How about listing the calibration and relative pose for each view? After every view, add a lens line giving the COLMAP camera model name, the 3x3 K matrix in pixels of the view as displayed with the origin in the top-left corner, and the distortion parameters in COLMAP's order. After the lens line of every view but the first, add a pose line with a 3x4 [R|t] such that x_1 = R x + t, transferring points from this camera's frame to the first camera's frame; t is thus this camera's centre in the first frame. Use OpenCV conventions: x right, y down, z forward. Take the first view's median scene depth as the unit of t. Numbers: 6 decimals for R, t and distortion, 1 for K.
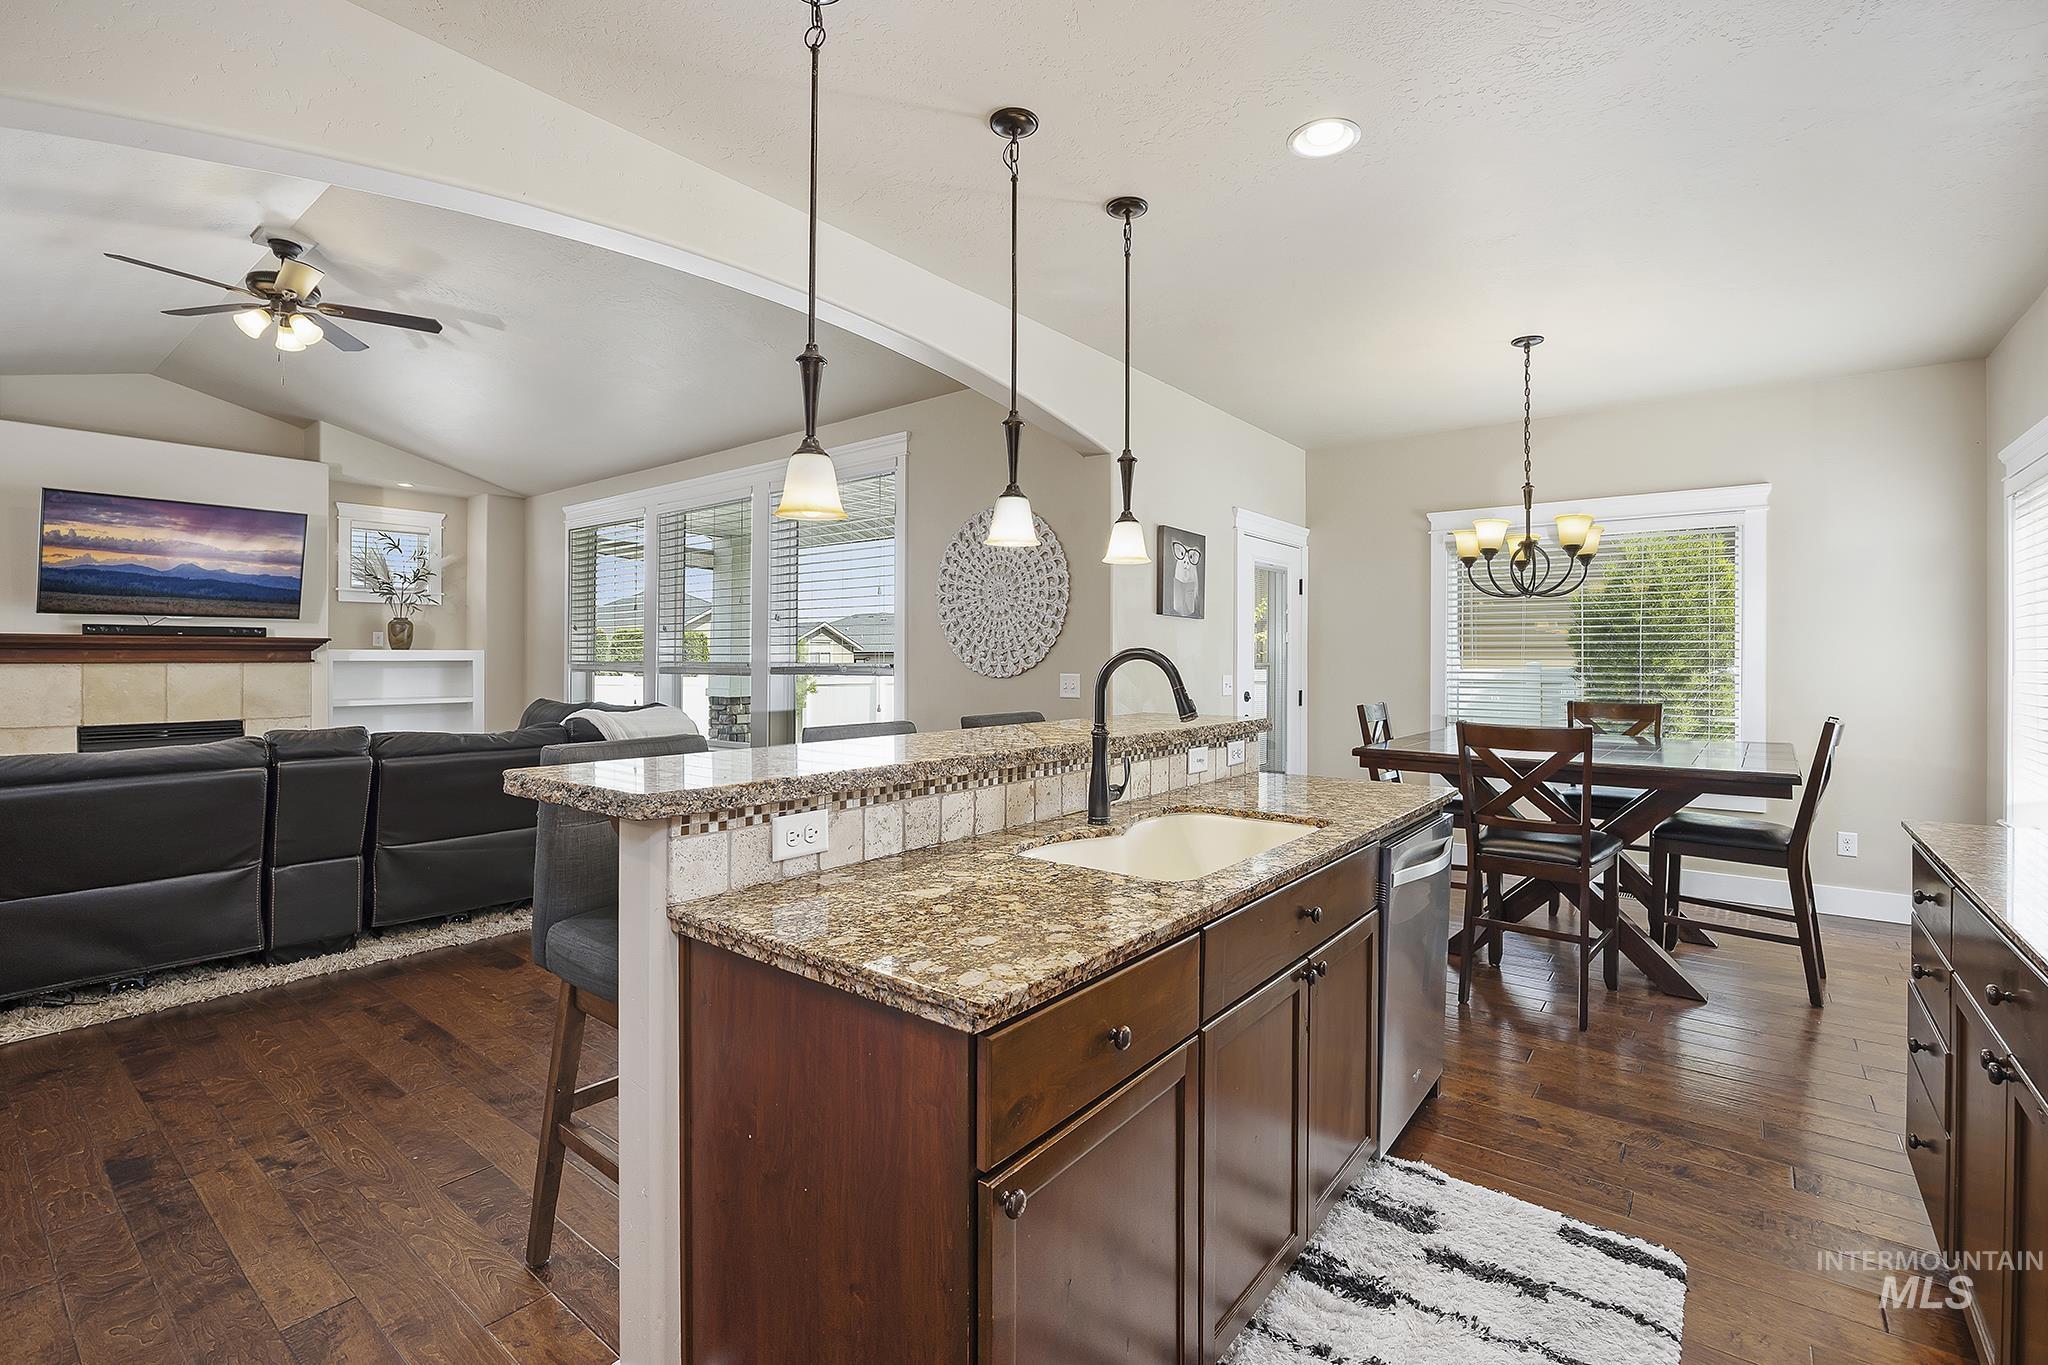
lens RADIAL K [[951.9, 0, 1014.7], [0, 951.9, 647.7], [0, 0, 1]] dist [-0.014437, 0.001462]
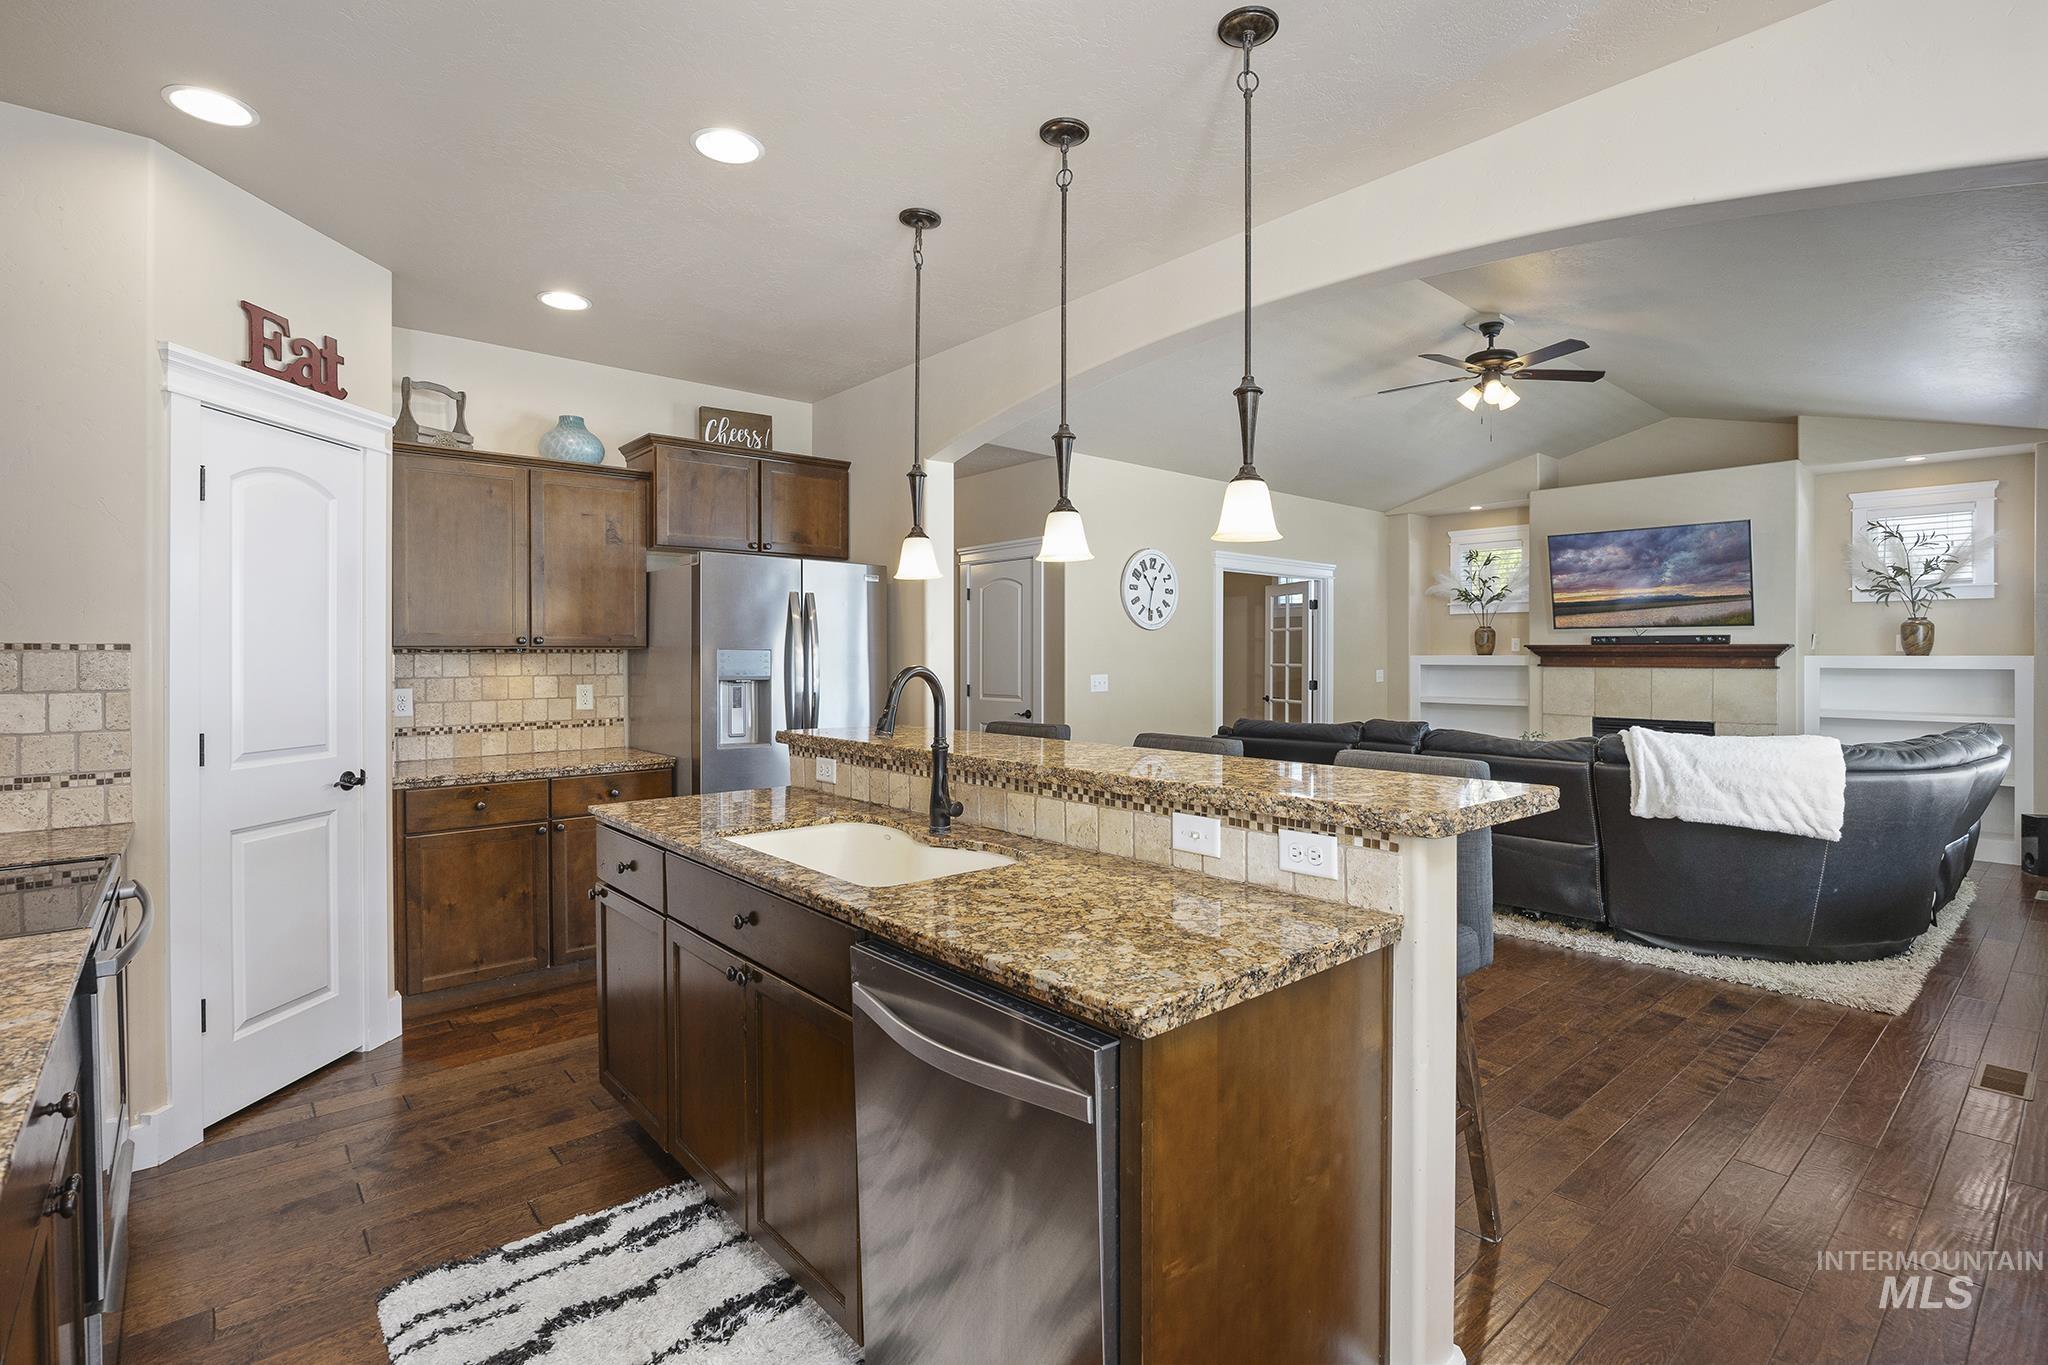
lens RADIAL K [[968.9, 0, 1038.4], [0, 968.9, 649.5], [0, 0, 1]] dist [-0.019517, 0.000154]
pose [[-0.165118, -0.005626, -0.986258, 0.961429], [0.006720, 0.999954, -0.006829, -0.007809], [0.986251, -0.007755, -0.165072, 1.097975]]
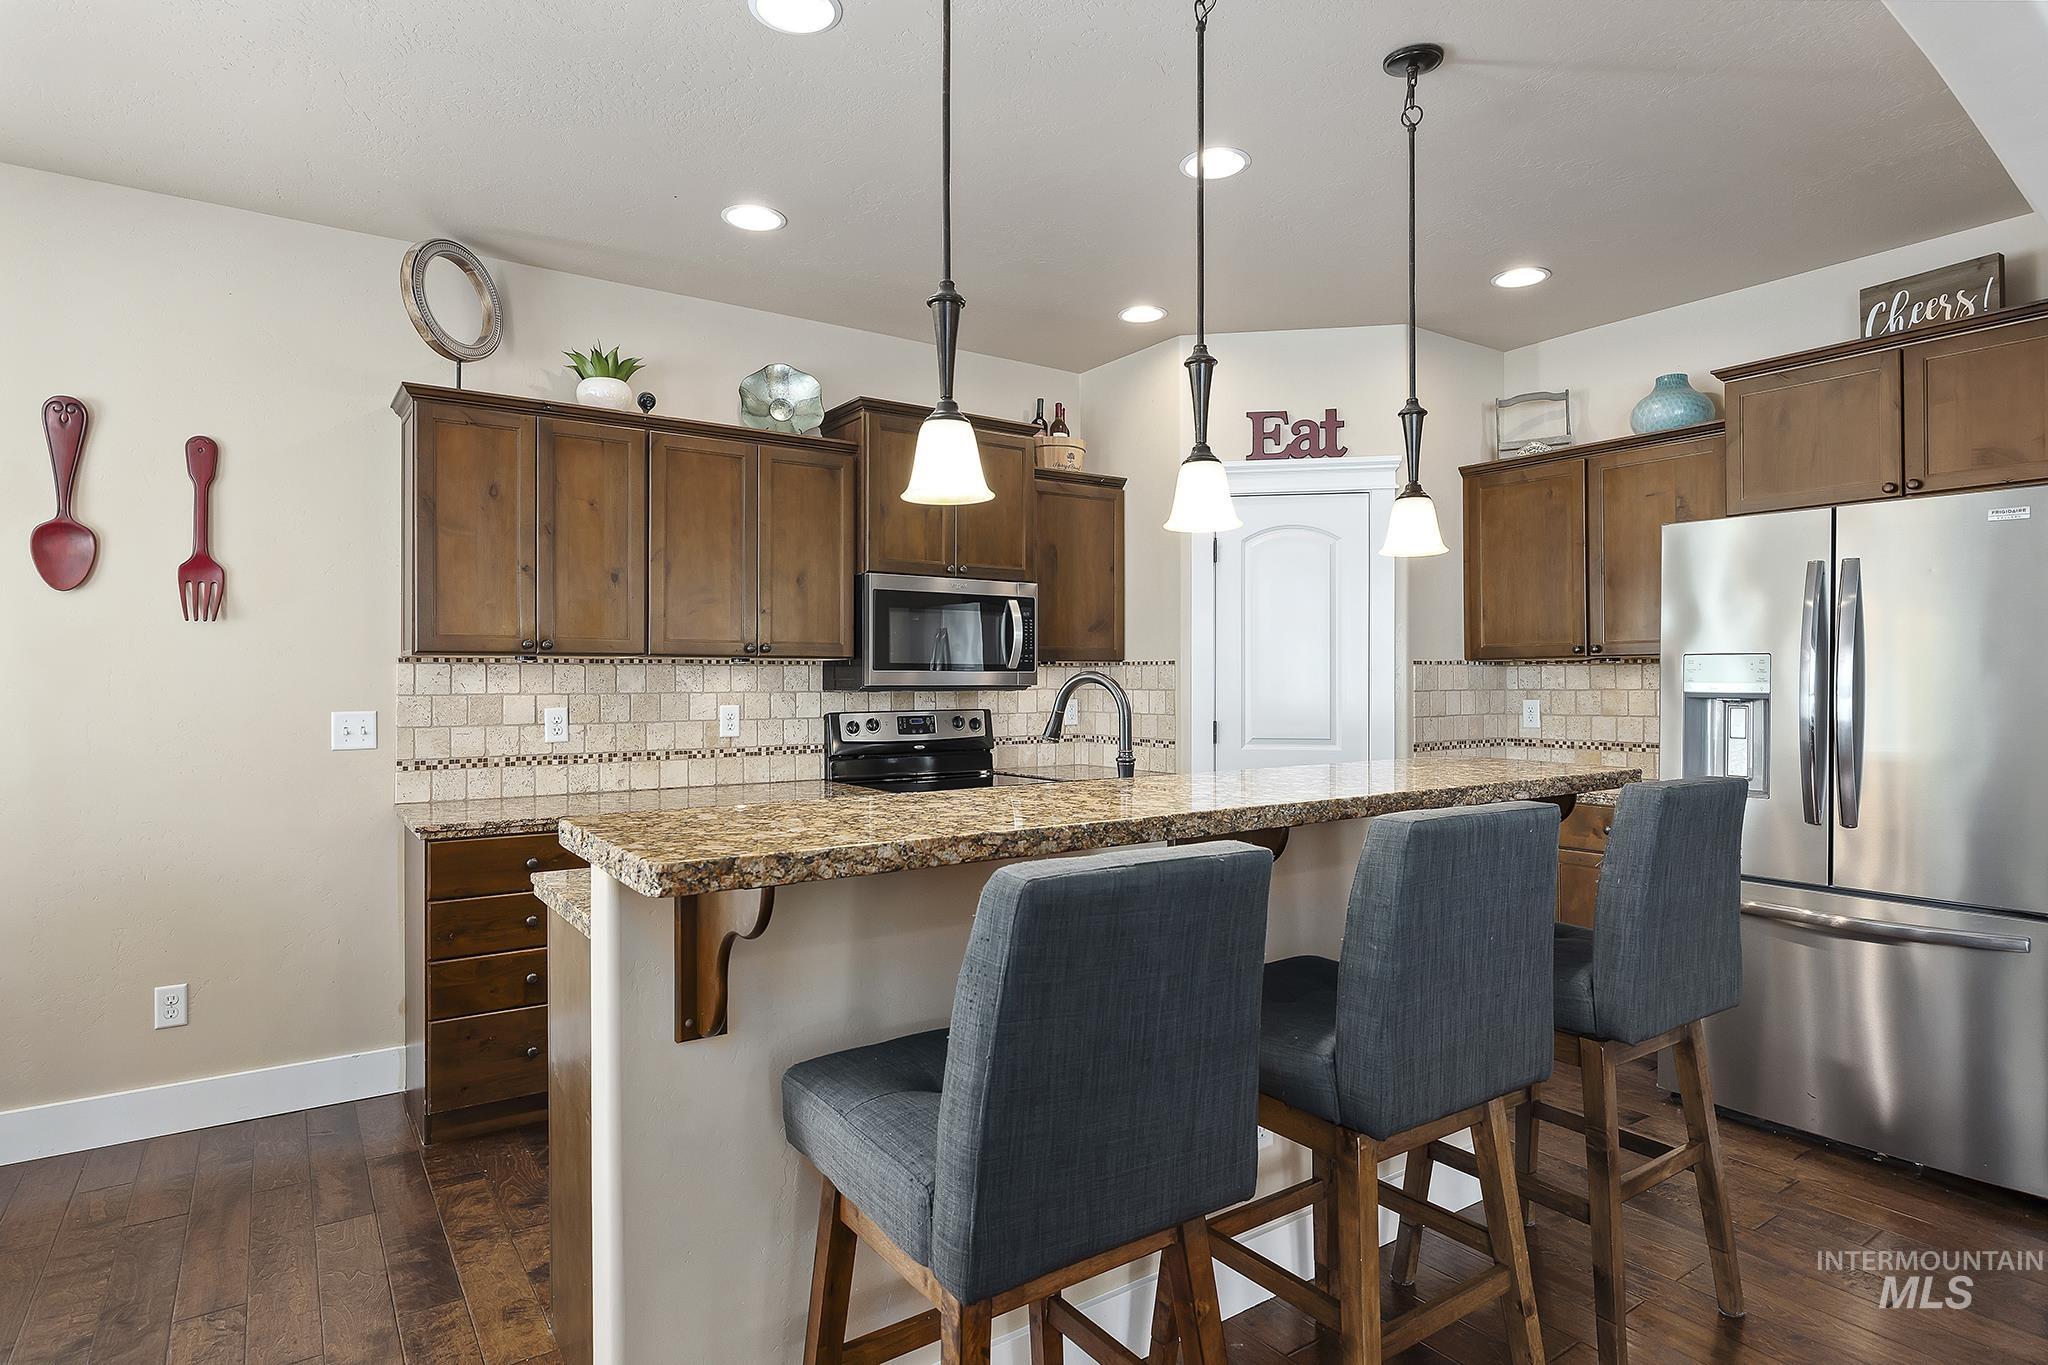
lens RADIAL K [[1094.3, 0, 1024.0], [0, 1094.3, 682.5], [0, 0, 1]] dist [-0.001852, -0.000098]
pose [[-0.959121, 0.000284, 0.282997, -0.130624], [0.000160, 1.000000, -0.000463, 0.010301], [-0.282998, -0.000399, -0.959121, 1.801755]]
